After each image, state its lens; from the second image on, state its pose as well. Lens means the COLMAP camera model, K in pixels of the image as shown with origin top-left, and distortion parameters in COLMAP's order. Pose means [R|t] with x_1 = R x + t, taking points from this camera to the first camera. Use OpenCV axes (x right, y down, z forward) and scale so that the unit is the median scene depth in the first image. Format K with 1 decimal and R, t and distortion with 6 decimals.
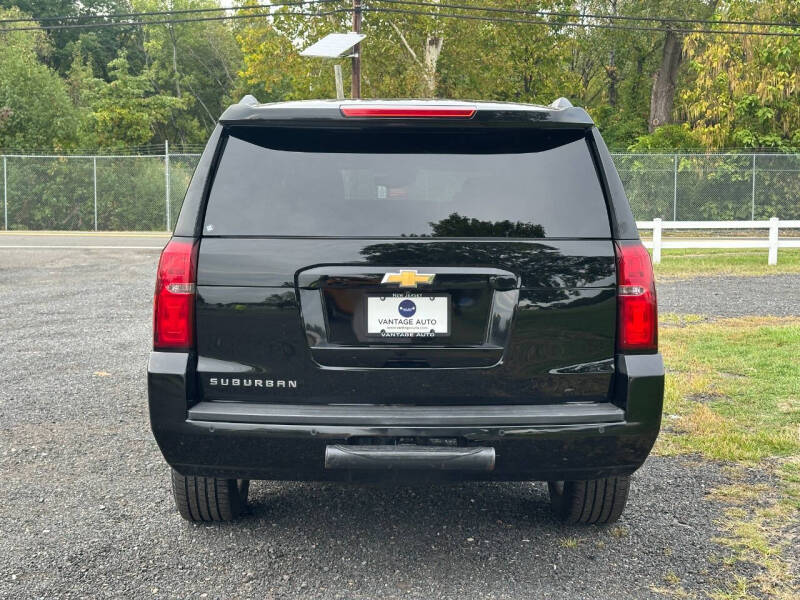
lens RADIAL K [[1130.7, 0, 405.6], [0, 1130.7, 298.2], [0, 0, 1]] dist [0.101480, 0.000000]
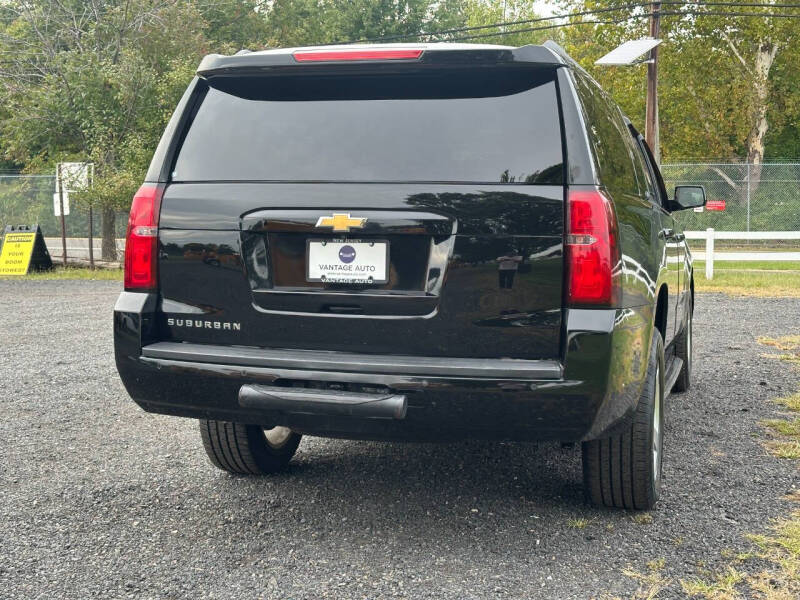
lens RADIAL K [[1130.7, 0, 407.8], [0, 1130.7, 300.7], [0, 0, 1]] dist [0.101480, 0.000000]
pose [[0.952503, 0.028770, -0.303168, 0.276180], [-0.034208, 0.999335, -0.012639, 0.047258], [0.302603, 0.022409, 0.952853, 0.062093]]
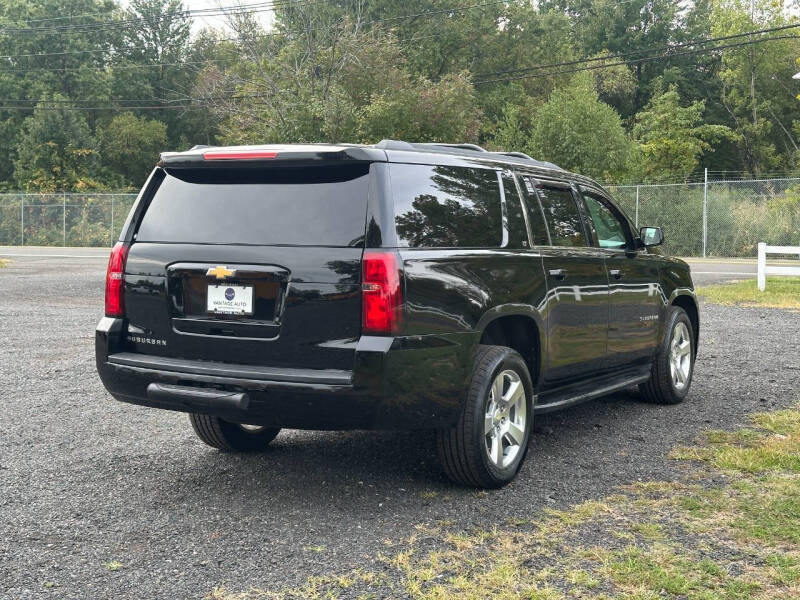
lens RADIAL K [[1130.7, 0, 395.6], [0, 1130.7, 295.1], [0, 0, 1]] dist [0.101480, 0.000000]
pose [[0.847698, 0.034697, -0.529343, 0.725911], [-0.049194, 0.998700, -0.013318, 0.014919], [0.528193, 0.037330, 0.848303, -0.068789]]
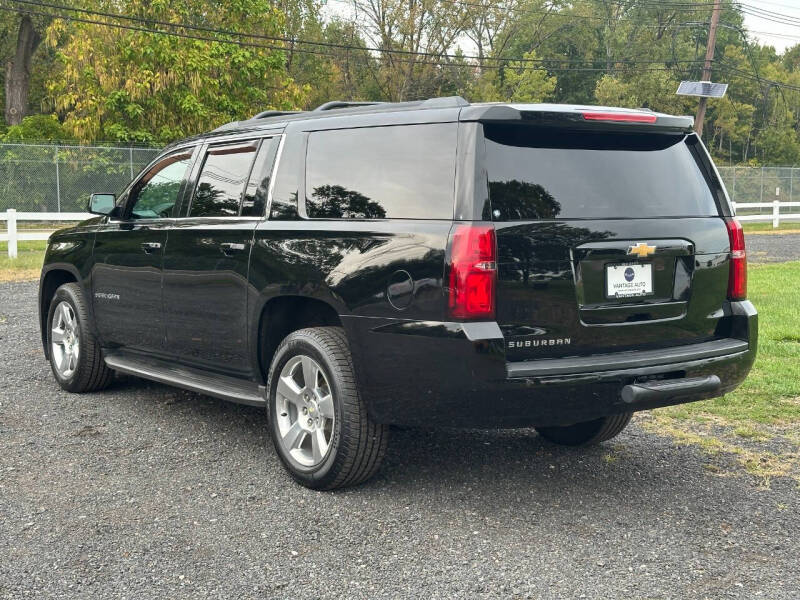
lens RADIAL K [[1130.7, 0, 397.8], [0, 1130.7, 304.3], [0, 0, 1]] dist [0.101480, 0.000000]
pose [[0.821485, -0.056996, 0.567375, -0.727205], [0.050328, 0.998356, 0.027422, -0.004199], [-0.568005, 0.006028, 0.823003, 0.087125]]
